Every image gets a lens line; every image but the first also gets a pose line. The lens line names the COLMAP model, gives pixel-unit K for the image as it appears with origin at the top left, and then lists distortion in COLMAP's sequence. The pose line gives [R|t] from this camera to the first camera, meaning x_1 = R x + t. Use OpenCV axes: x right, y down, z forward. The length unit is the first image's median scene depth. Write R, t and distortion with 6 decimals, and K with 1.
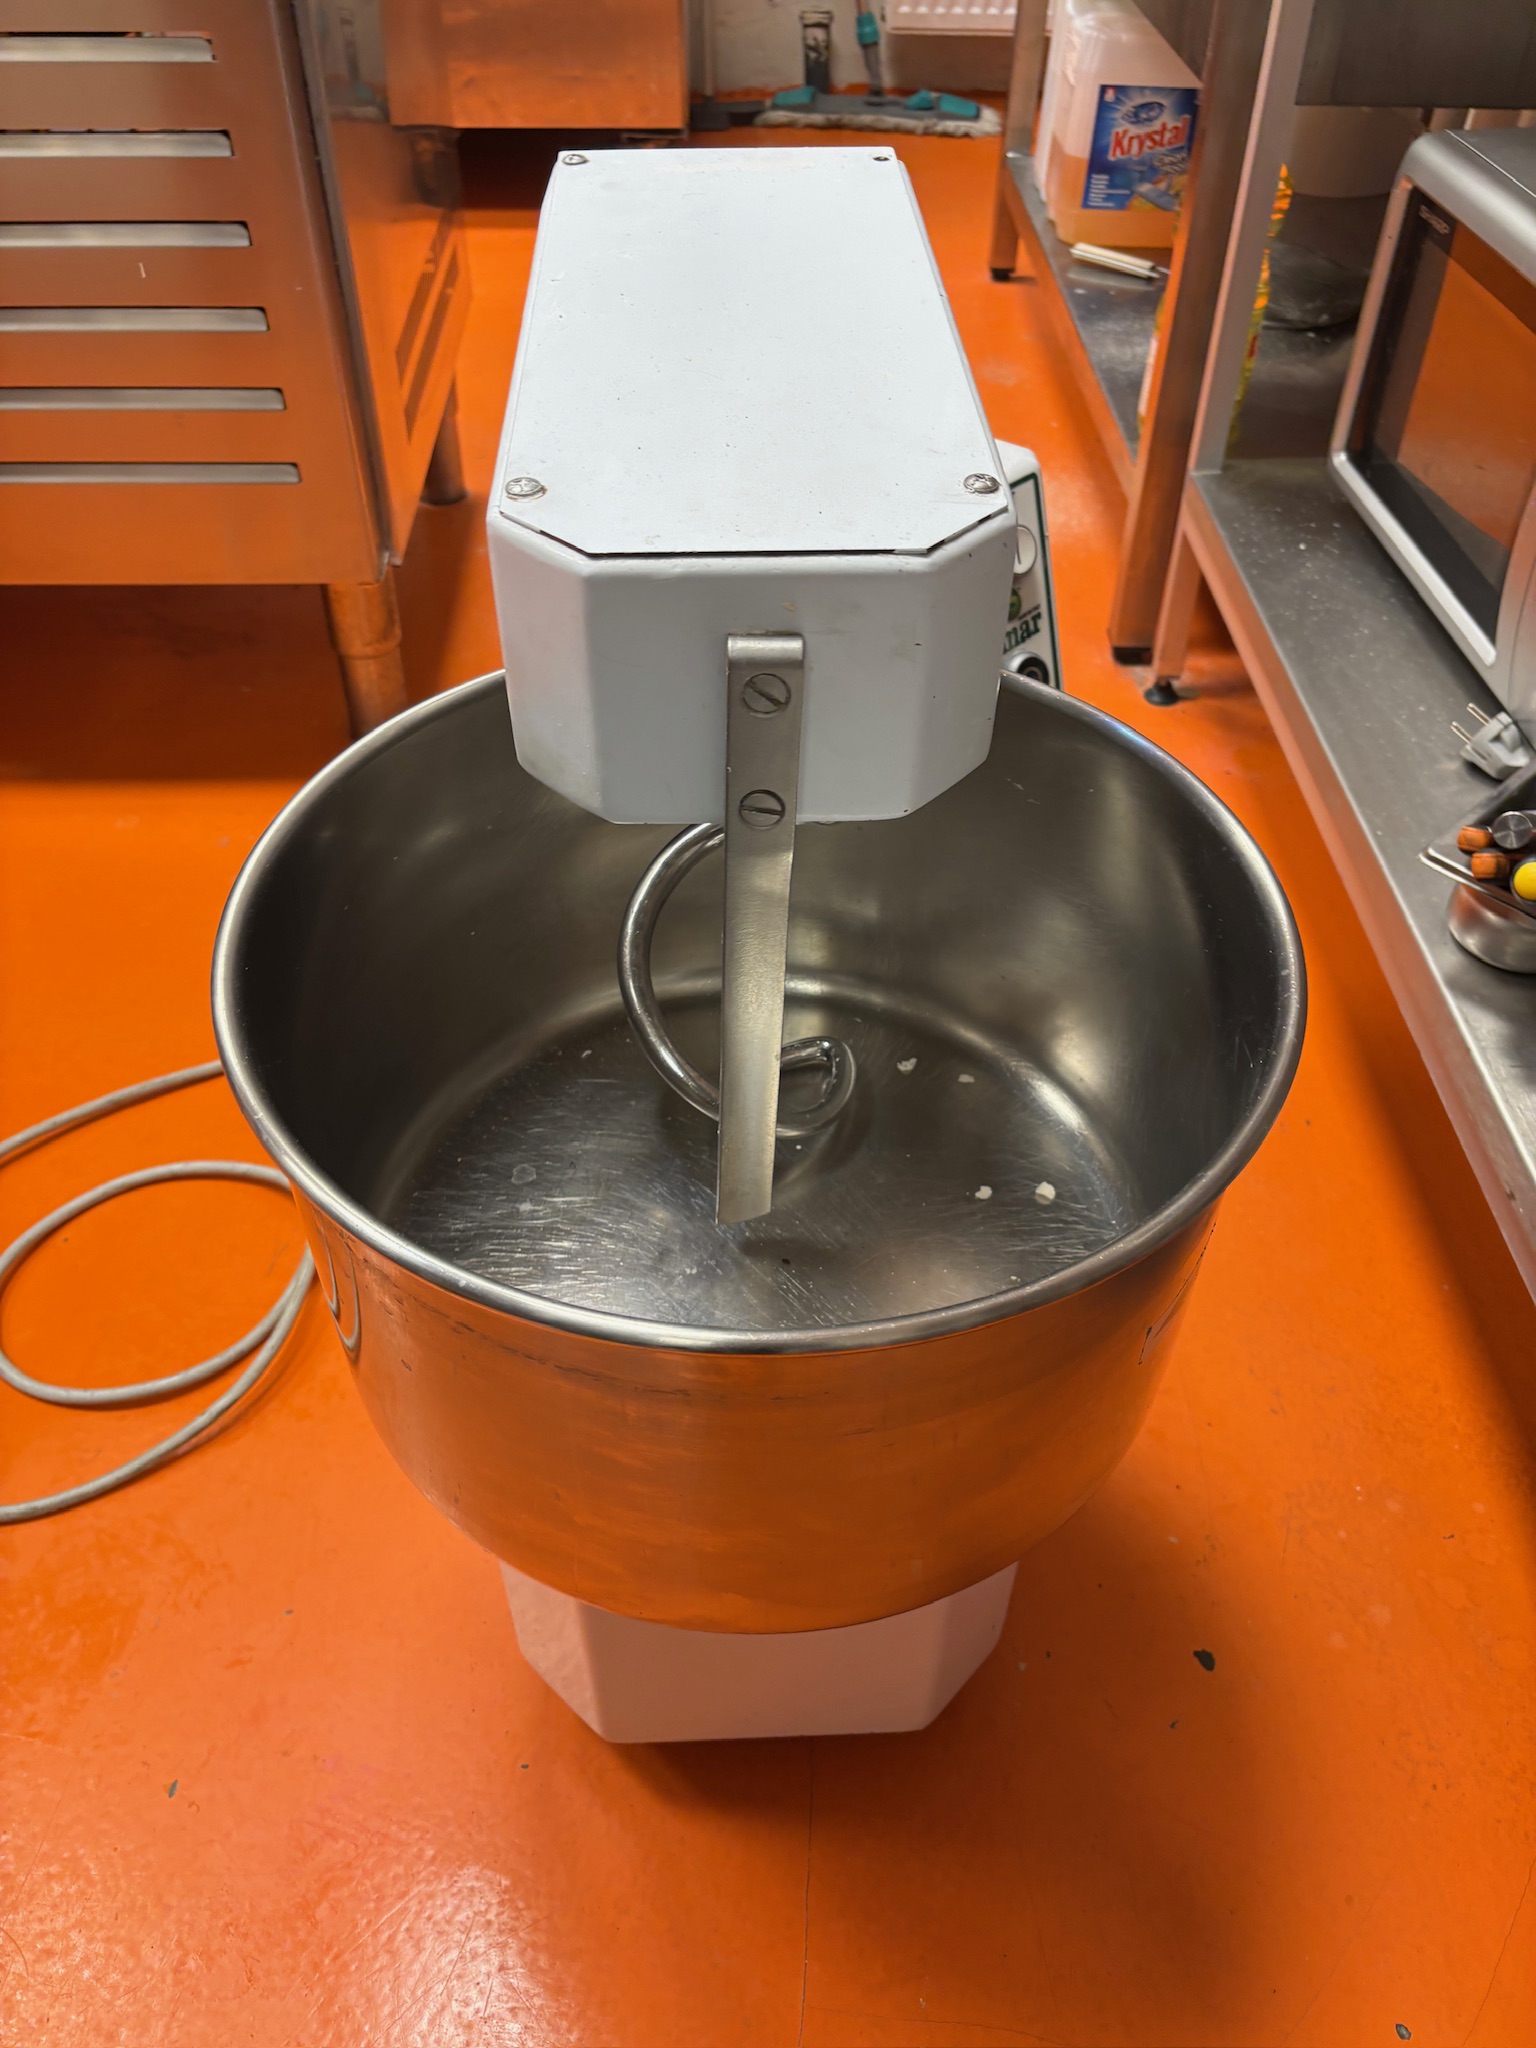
lens RADIAL K [[1569.2, 0, 775.5], [0, 1569.2, 1017.4], [0, 0, 1]] dist [0.043104, -0.010398]
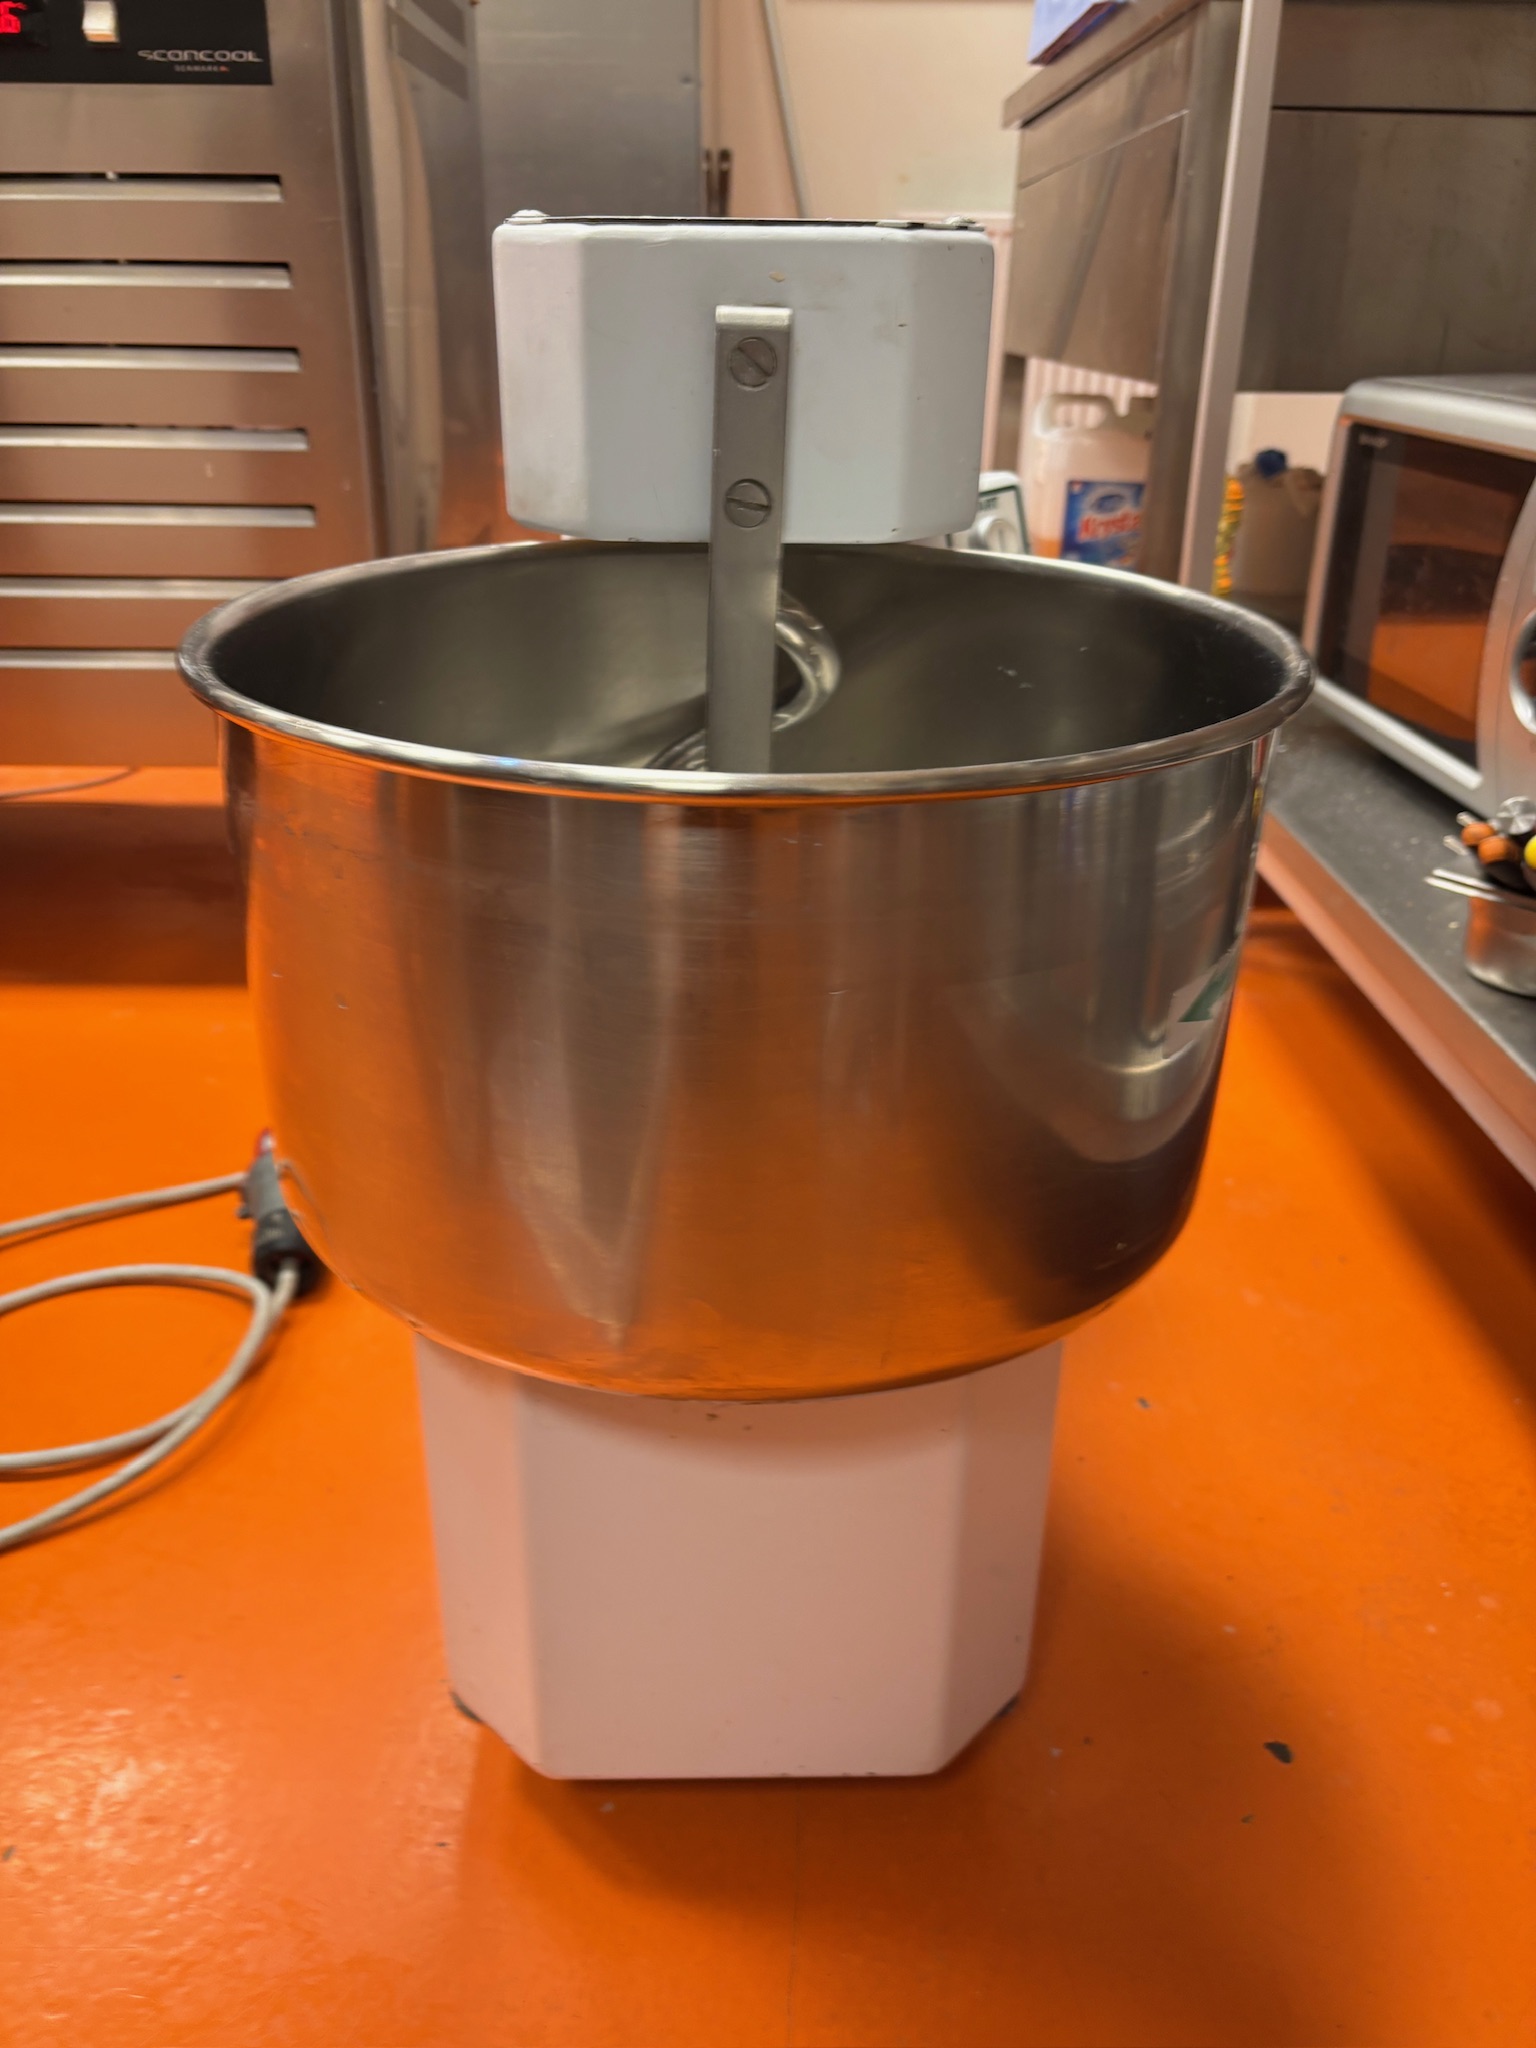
lens RADIAL K [[1569.2, 0, 756.5], [0, 1569.2, 1024.1], [0, 0, 1]] dist [0.043104, -0.010398]
pose [[0.999784, 0.010128, -0.018128, 0.010414], [-0.015323, 0.948991, -0.314930, 0.288716], [0.014013, 0.315140, 0.948942, 0.088951]]
